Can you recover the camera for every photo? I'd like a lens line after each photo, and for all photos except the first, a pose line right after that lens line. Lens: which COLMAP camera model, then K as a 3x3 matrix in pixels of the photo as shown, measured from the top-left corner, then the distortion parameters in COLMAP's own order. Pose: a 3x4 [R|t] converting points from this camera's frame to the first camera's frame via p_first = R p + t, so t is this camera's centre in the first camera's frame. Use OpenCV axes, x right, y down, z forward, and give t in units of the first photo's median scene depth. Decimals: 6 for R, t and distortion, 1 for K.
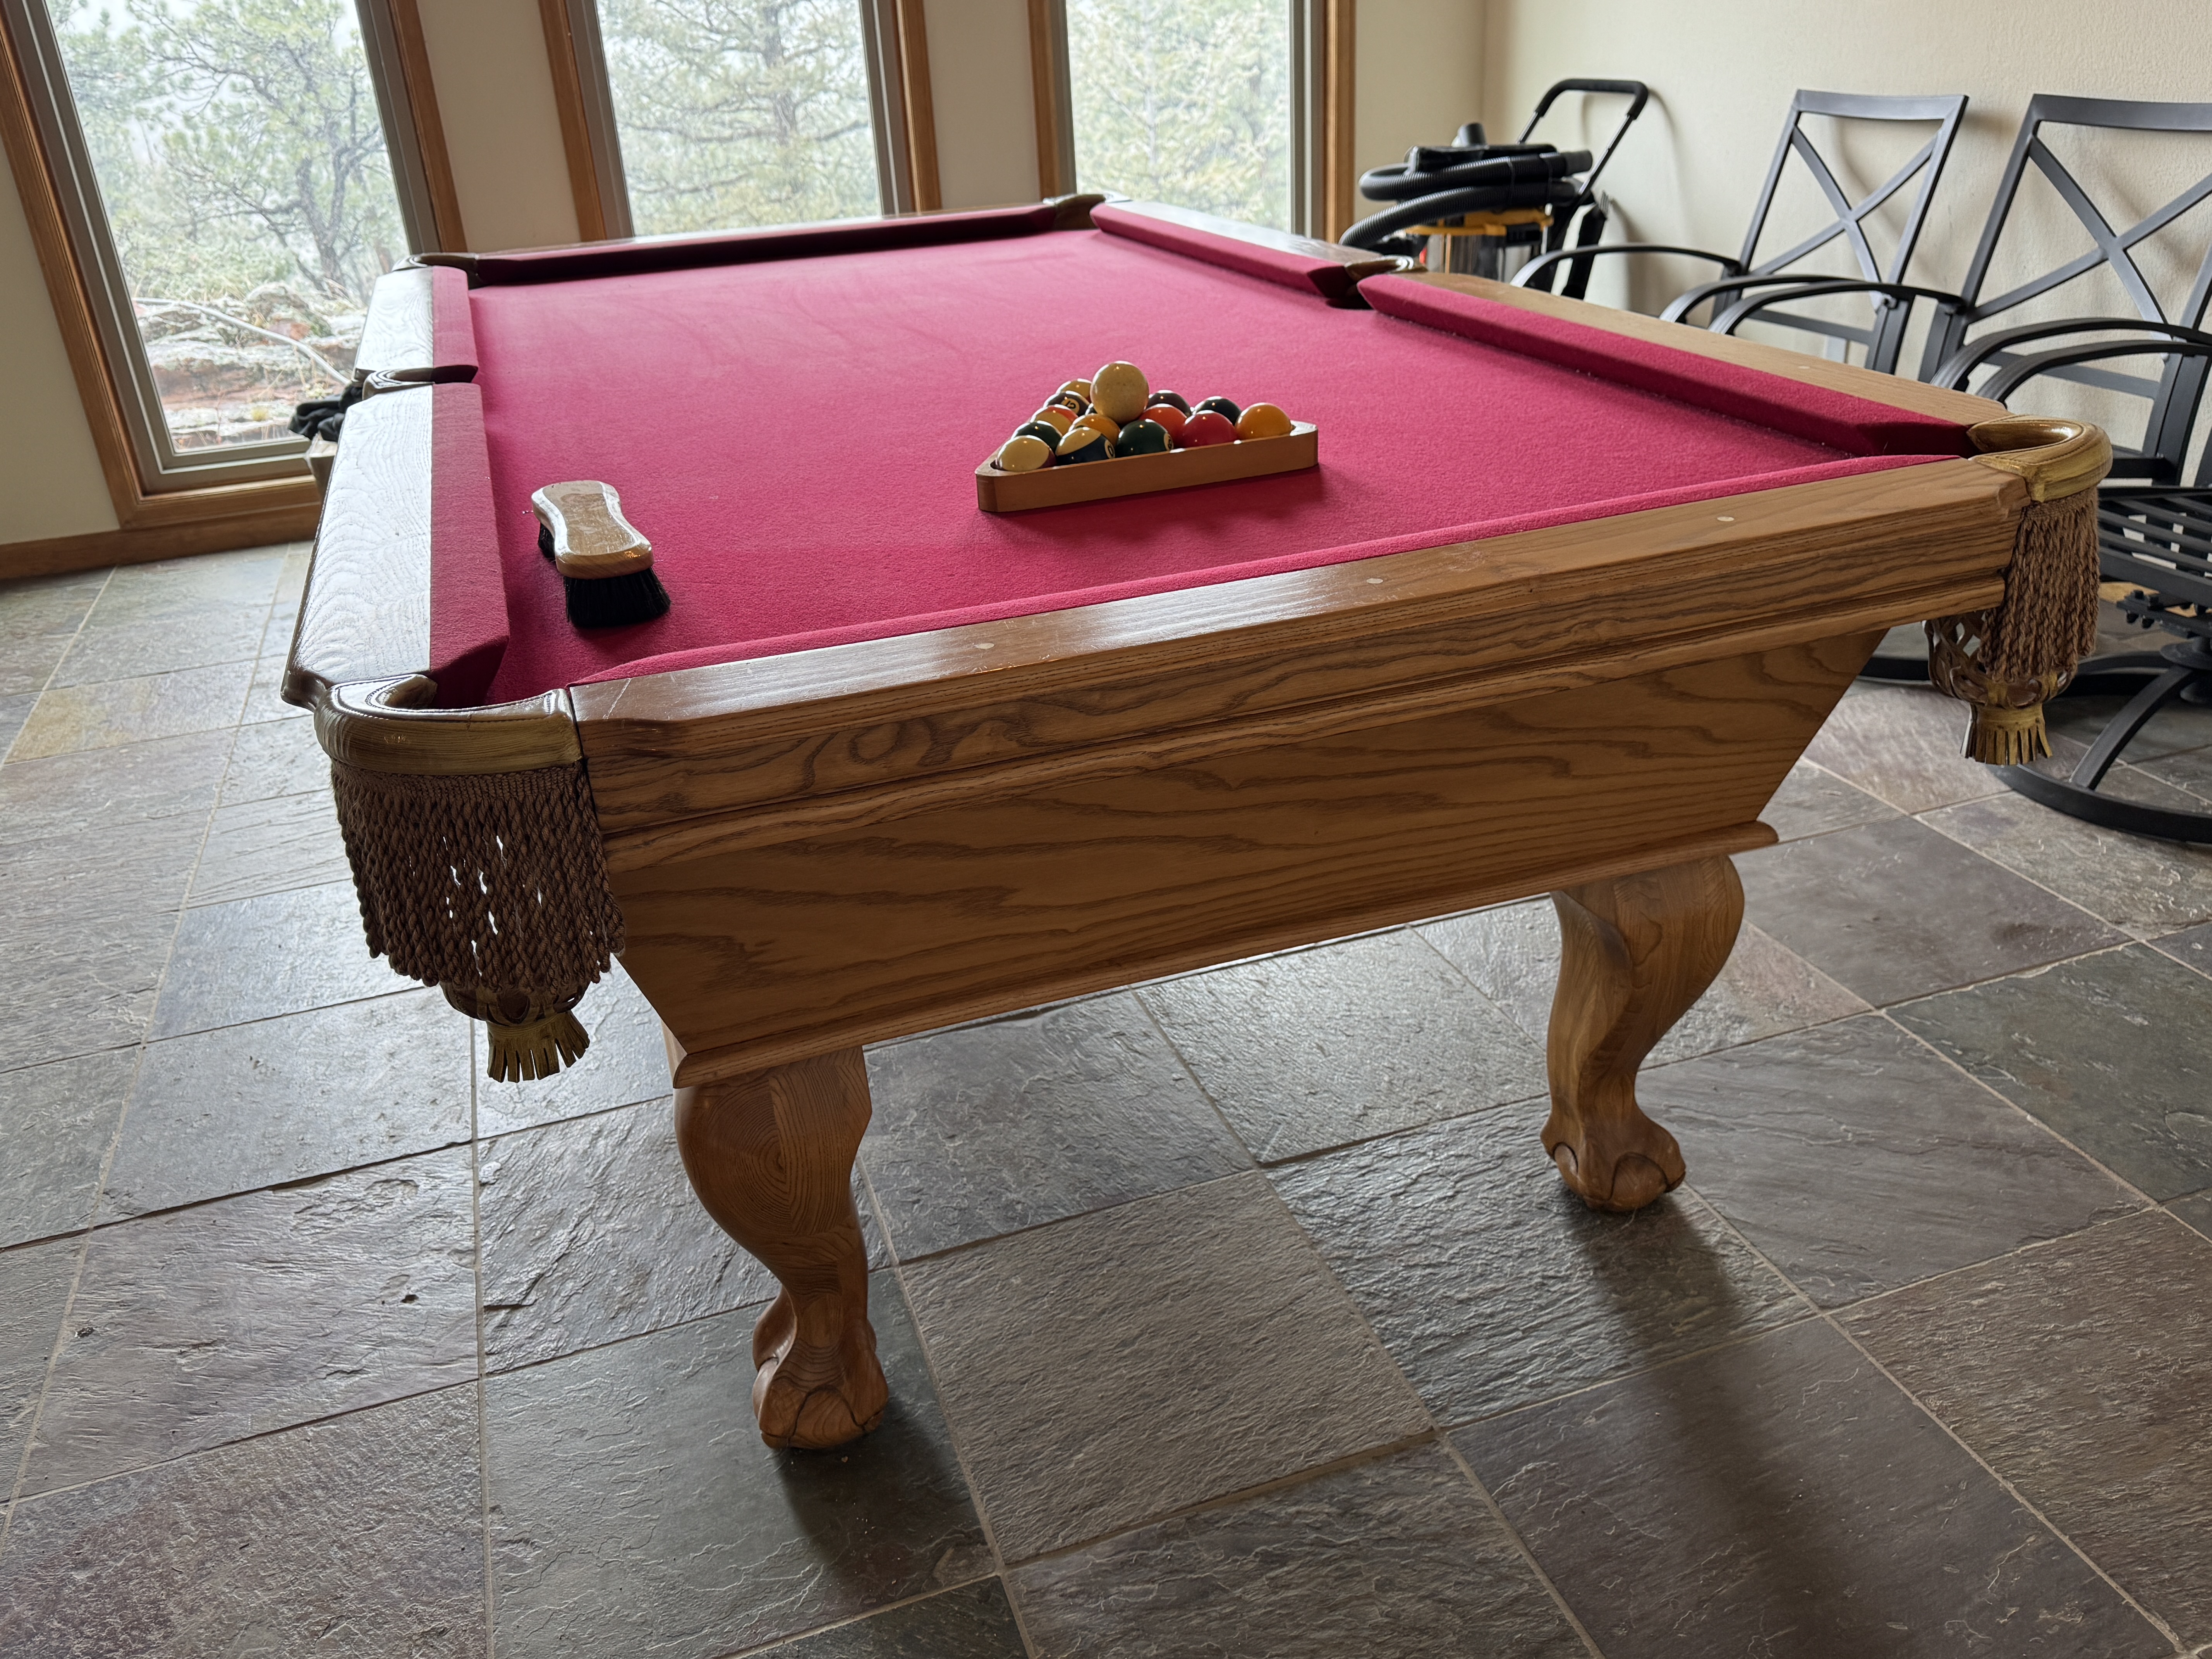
lens RADIAL K [[1708.9, 0, 1106.0], [0, 1708.9, 829.5], [0, 0, 1]] dist [0.134634, -0.188175]
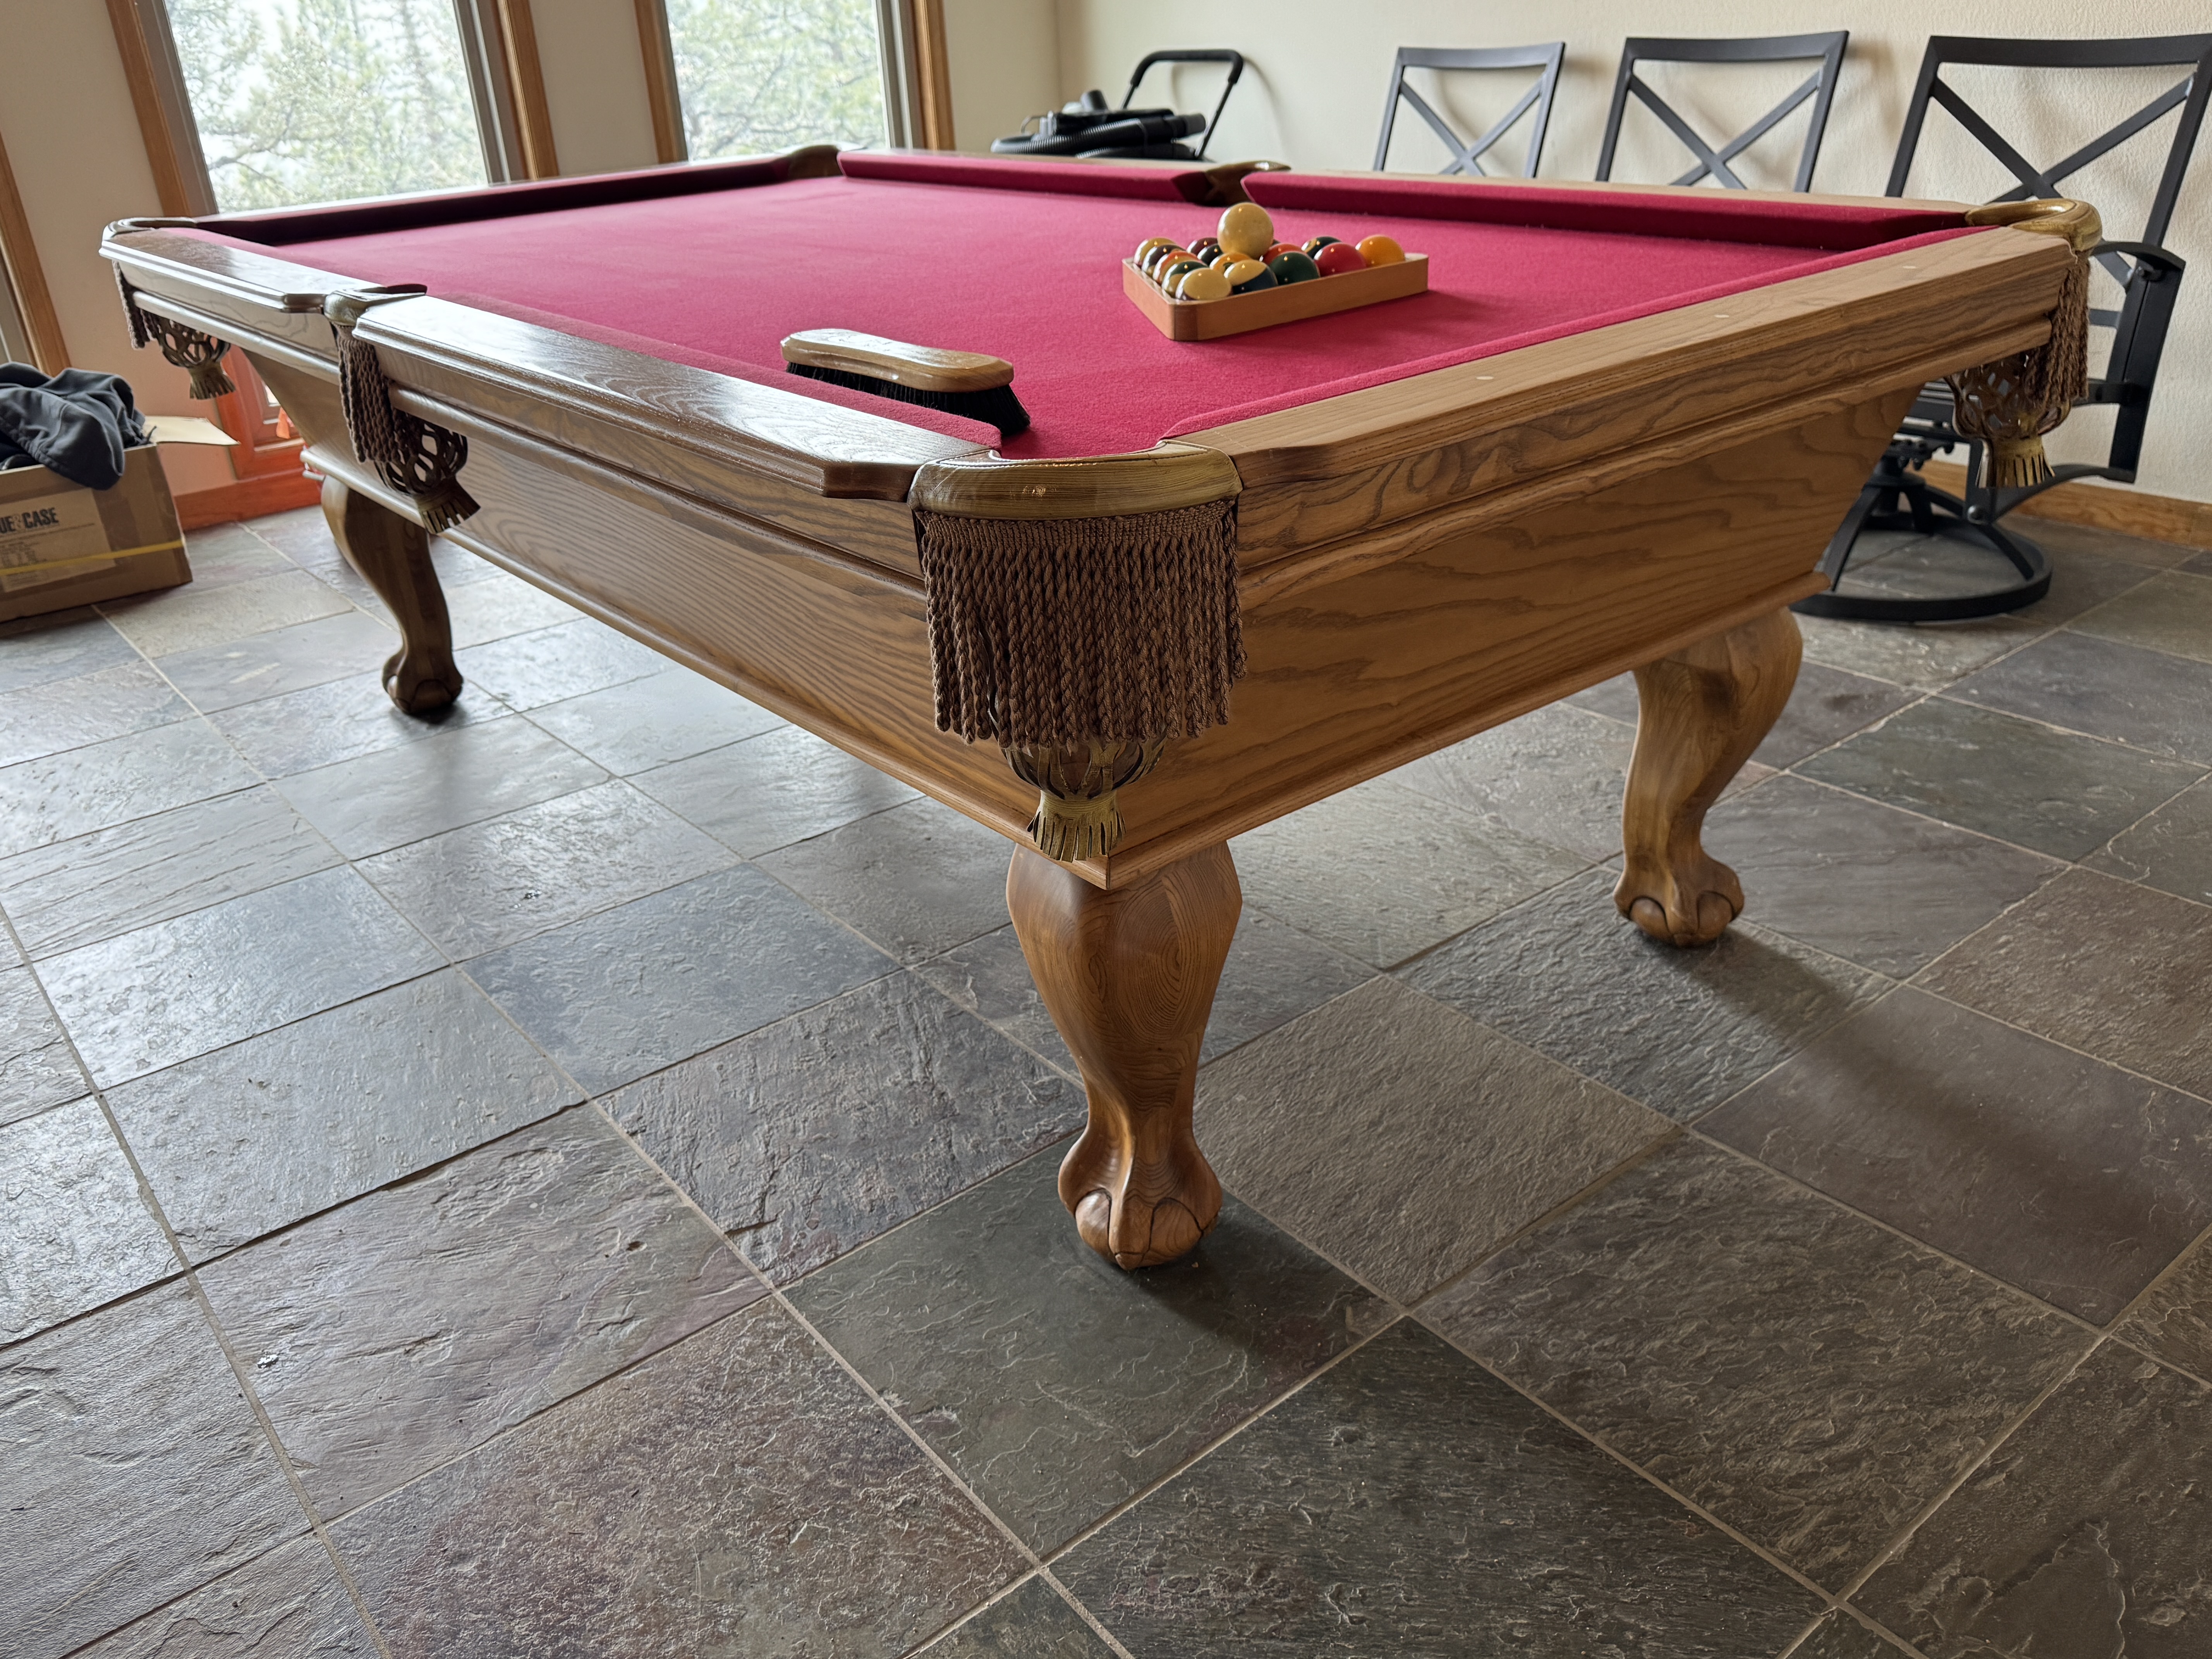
lens RADIAL K [[1706.8, 0, 1106.0], [0, 1706.8, 829.5], [0, 0, 1]] dist [0.172714, -0.278475]
pose [[0.940792, -0.142616, 0.307525, -0.463814], [0.148428, 0.988913, 0.004534, 0.091950], [-0.304762, 0.041379, 0.951529, 0.031546]]
